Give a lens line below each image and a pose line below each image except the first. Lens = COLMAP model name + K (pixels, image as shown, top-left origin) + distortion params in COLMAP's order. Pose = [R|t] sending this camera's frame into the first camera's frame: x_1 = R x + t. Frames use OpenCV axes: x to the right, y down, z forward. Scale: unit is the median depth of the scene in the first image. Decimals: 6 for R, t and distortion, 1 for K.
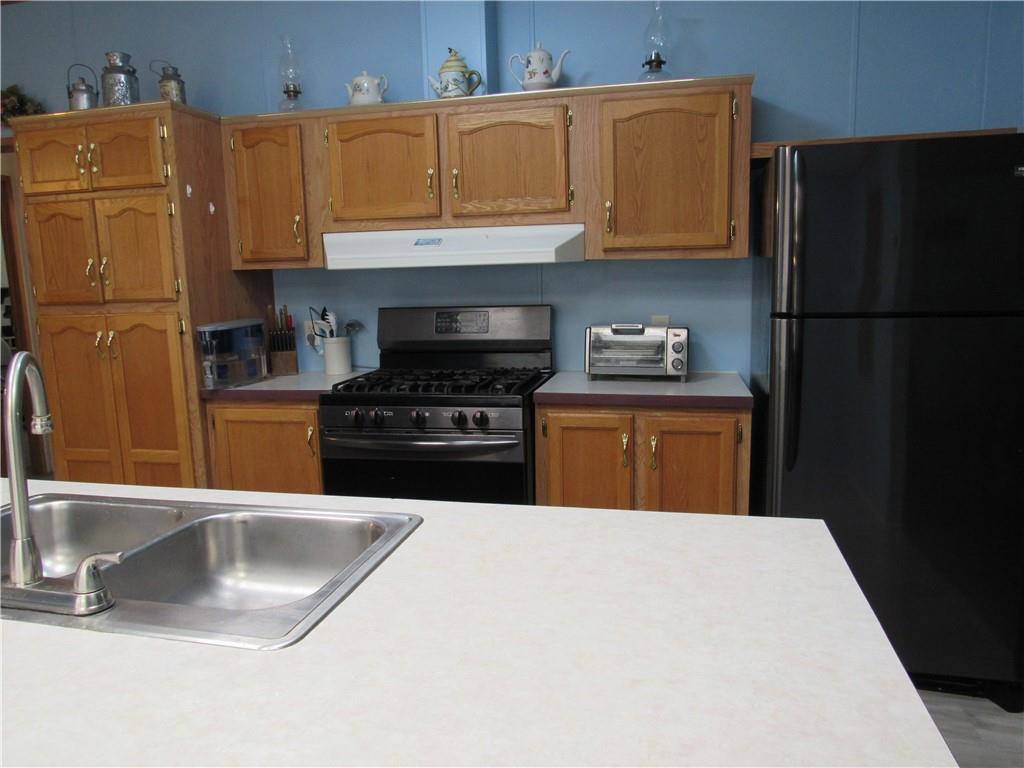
lens RADIAL K [[726.0, 0, 506.6], [0, 726.0, 384.8], [0, 0, 1]] dist [-0.028258, -0.001027]
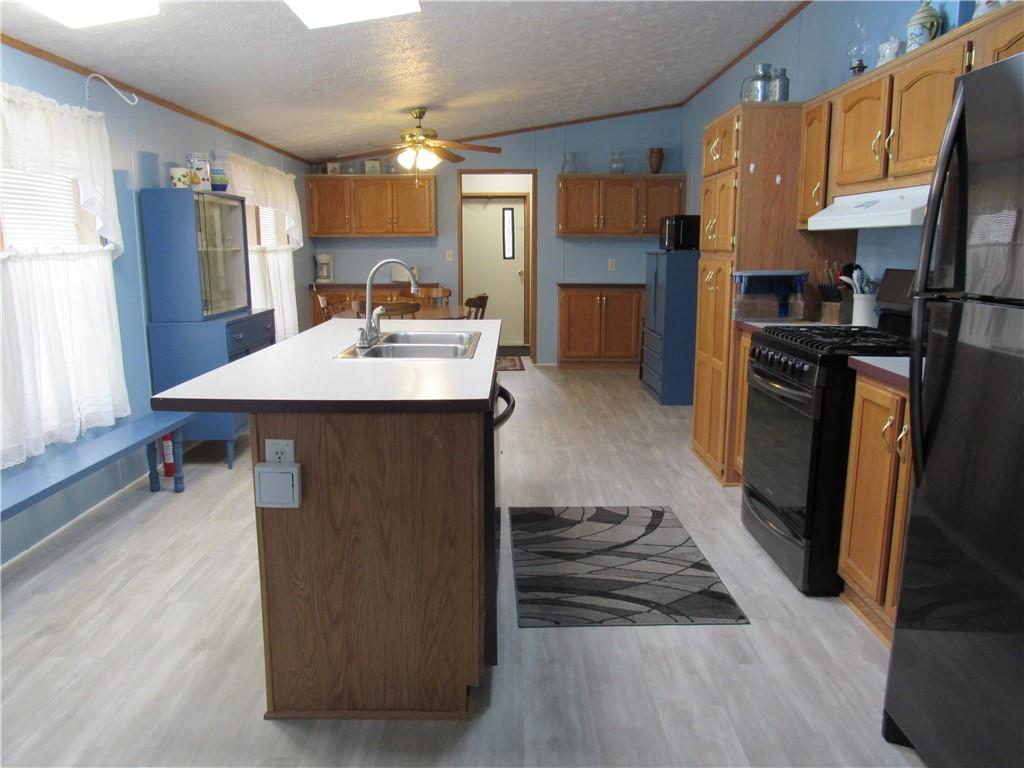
lens RADIAL K [[756.3, 0, 513.3], [0, 756.3, 389.3], [0, 0, 1]] dist [-0.040108, 0.013748]
pose [[0.230672, 0.207636, -0.950620, 0.841045], [-0.148598, 0.973024, 0.176471, -0.054385], [0.961618, 0.100554, 0.255304, 0.273702]]
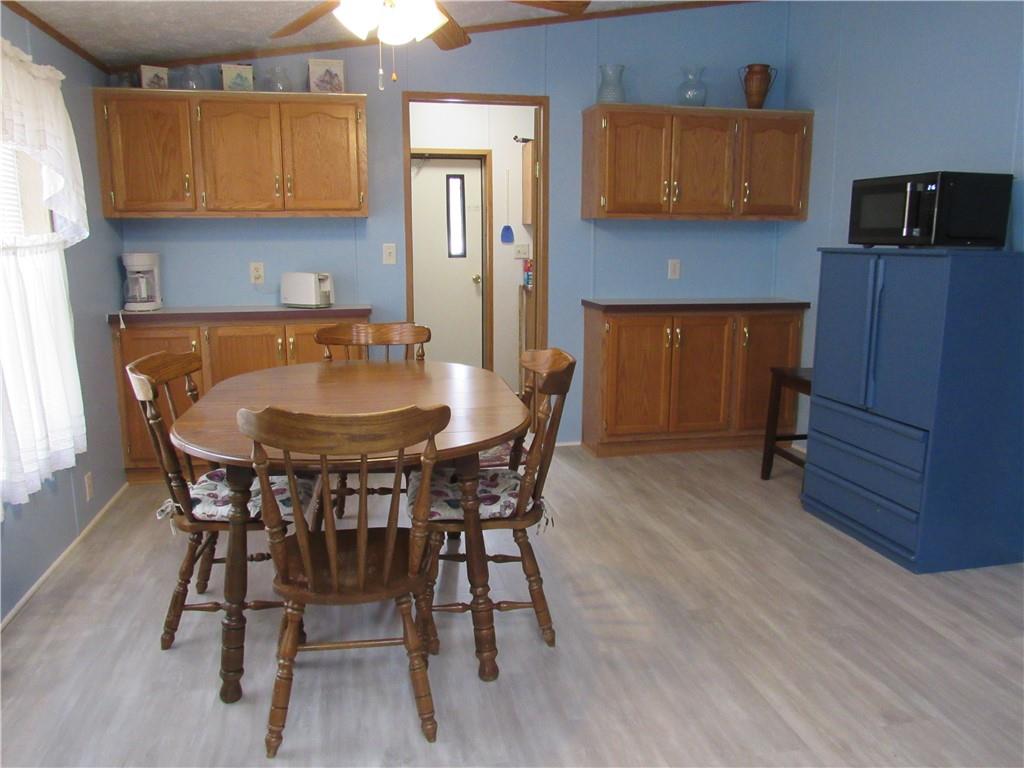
lens RADIAL K [[778.6, 0, 509.1], [0, 778.6, 386.8], [0, 0, 1]] dist [-0.038521, 0.003918]
pose [[0.416153, 0.198998, -0.887252, -0.516086], [-0.145160, 0.977784, 0.151218, -0.015582], [0.897633, 0.065864, 0.435794, 0.269173]]
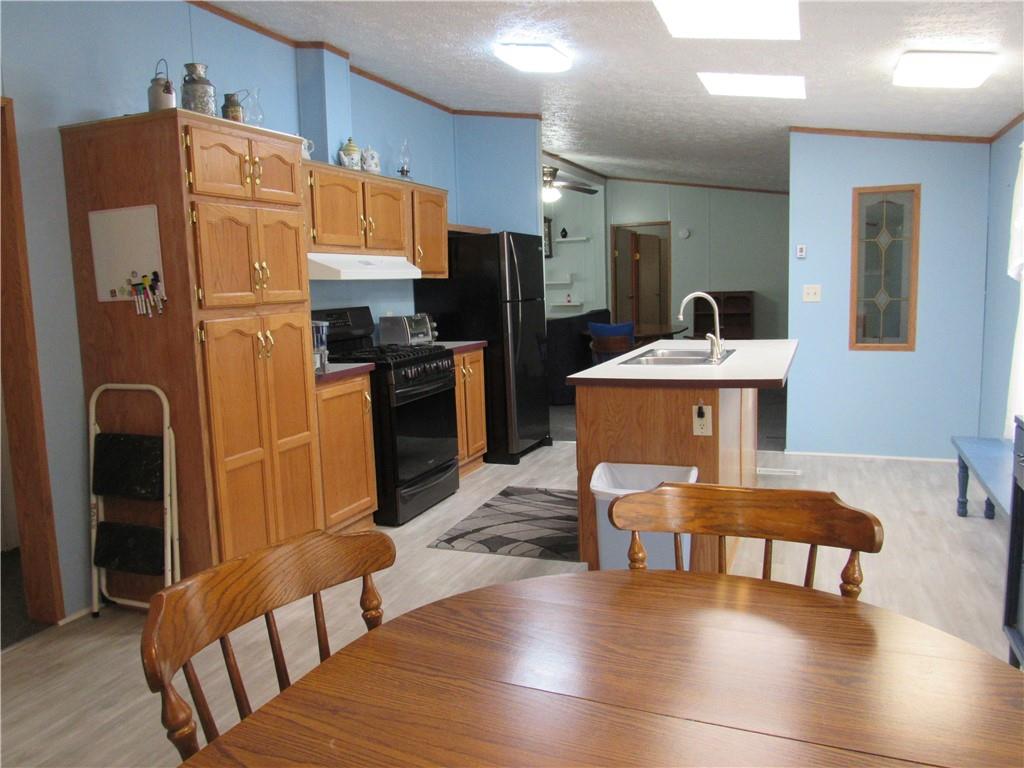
lens RADIAL K [[778.6, 0, 509.5], [0, 778.6, 382.6], [0, 0, 1]] dist [-0.038521, 0.003918]
pose [[0.152638, -0.104456, 0.982746, -1.696720], [0.171327, 0.982139, 0.077781, -0.028280], [-0.973319, 0.156498, 0.167808, 0.482085]]
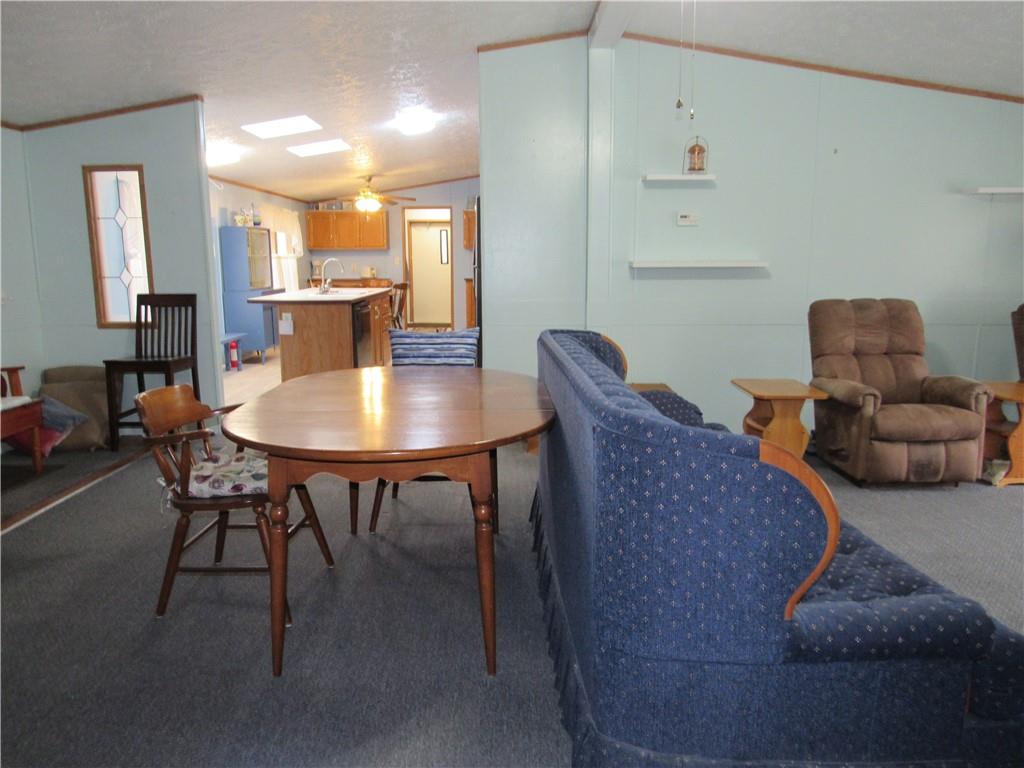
lens RADIAL K [[726.0, 0, 508.1], [0, 726.0, 384.2], [0, 0, 1]] dist [-0.028258, -0.001027]
pose [[0.222451, 0.194433, -0.955359, 2.389876], [-0.146687, 0.975432, 0.164363, -0.097614], [0.963846, 0.103576, 0.245507, 0.376201]]
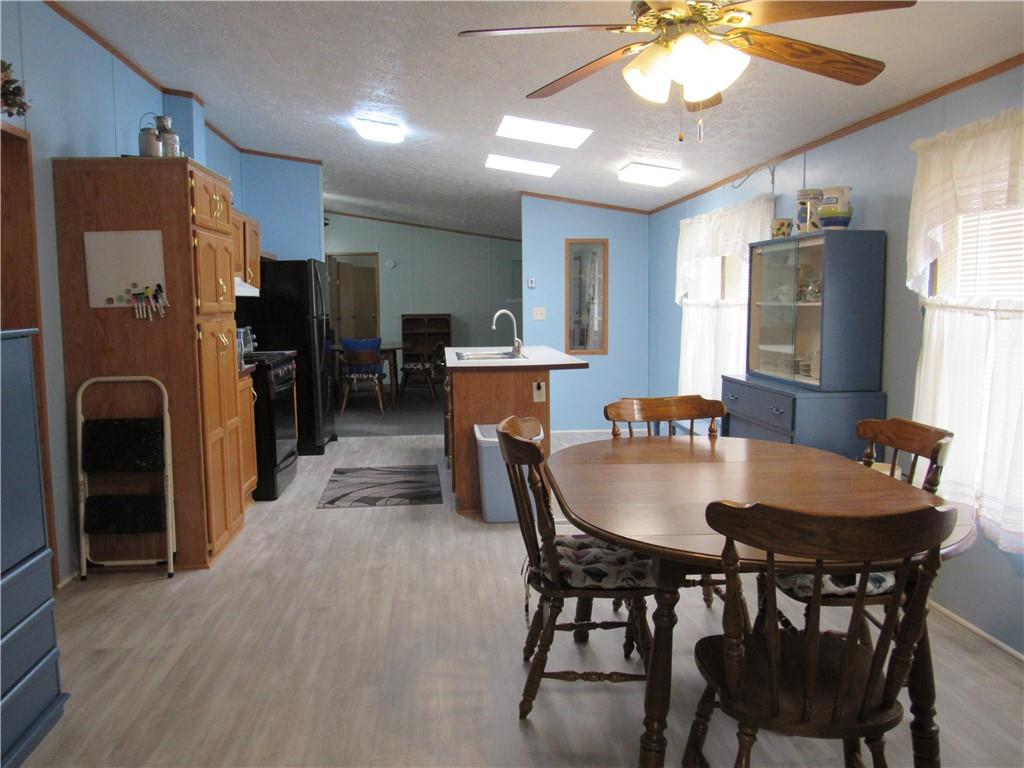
lens RADIAL K [[778.6, 0, 512.5], [0, 778.6, 382.3], [0, 0, 1]] dist [-0.038521, 0.003918]
pose [[-0.319445, -0.068711, 0.945111, -2.167145], [0.157087, 0.979728, 0.124323, -0.084195], [-0.934494, 0.188178, -0.302175, 0.980522]]
